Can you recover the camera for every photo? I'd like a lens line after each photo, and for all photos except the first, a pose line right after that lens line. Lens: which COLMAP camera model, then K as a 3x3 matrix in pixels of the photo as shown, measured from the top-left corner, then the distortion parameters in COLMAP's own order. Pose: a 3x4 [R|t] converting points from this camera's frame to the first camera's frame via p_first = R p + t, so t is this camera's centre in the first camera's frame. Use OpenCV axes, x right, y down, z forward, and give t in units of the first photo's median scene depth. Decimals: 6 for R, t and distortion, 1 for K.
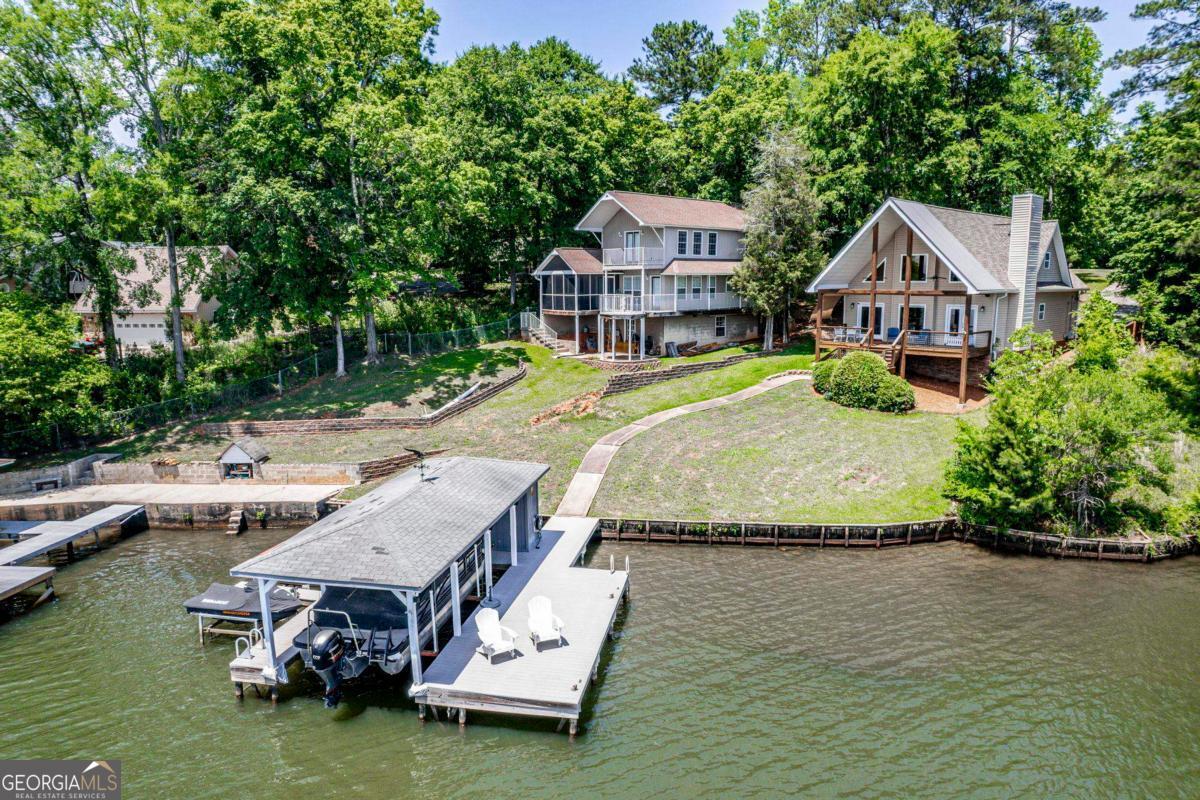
lens RADIAL K [[767.5, 0, 594.5], [0, 767.5, 398.1], [0, 0, 1]] dist [-0.090989, 0.079026]
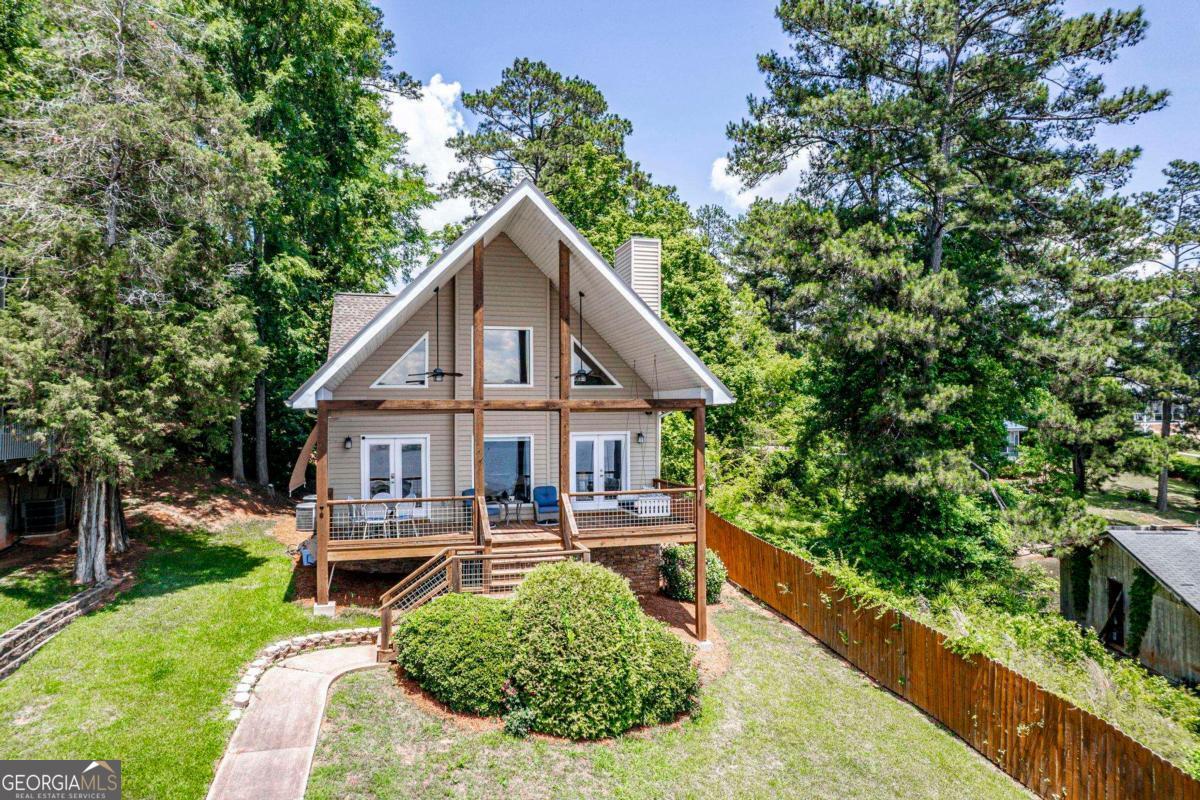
lens RADIAL K [[761.9, 0, 601.3], [0, 761.9, 412.7], [0, 0, 1]] dist [-0.084365, 0.075116]
pose [[0.456634, 0.008992, 0.889609, 0.040347], [0.140213, 0.986725, -0.081944, -0.098031], [-0.878536, 0.162153, 0.449312, 0.794368]]
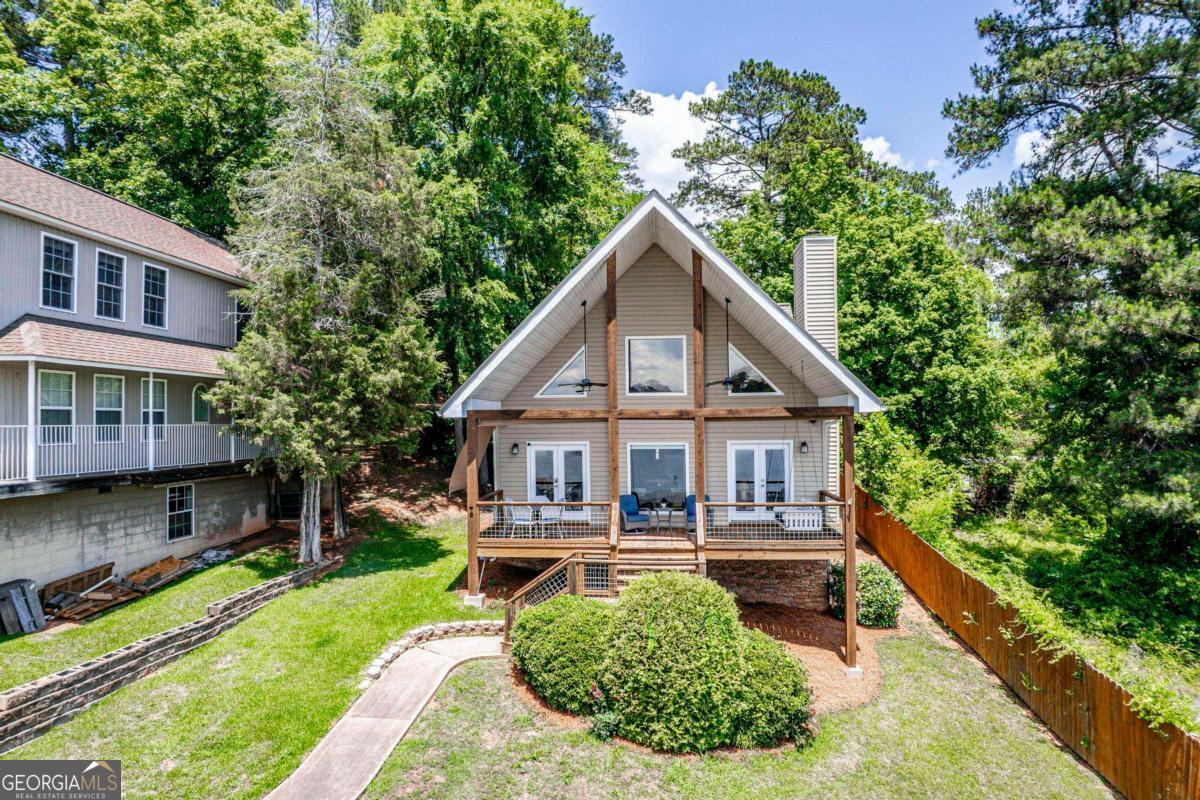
lens RADIAL K [[761.9, 0, 601.3], [0, 761.9, 412.7], [0, 0, 1]] dist [-0.084365, 0.075116]
pose [[0.739164, 0.012089, 0.673417, 0.085715], [0.102996, 0.986051, -0.130752, -0.090931], [-0.665604, 0.166006, 0.727608, 0.730623]]
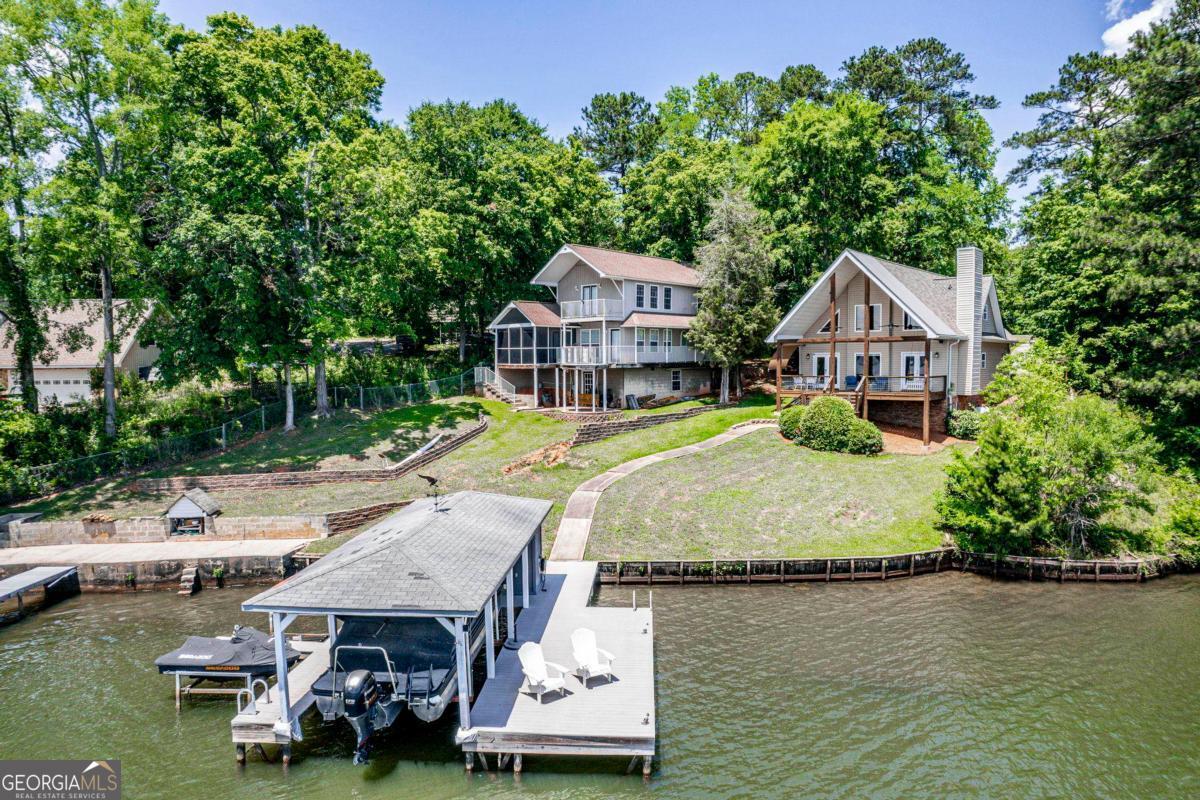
lens RADIAL K [[767.5, 0, 594.5], [0, 767.5, 398.1], [0, 0, 1]] dist [-0.090989, 0.079026]
pose [[0.992819, -0.008809, 0.119303, -0.077281], [0.021209, 0.994448, -0.103069, 0.038214], [-0.117733, 0.104860, 0.987493, 0.034565]]
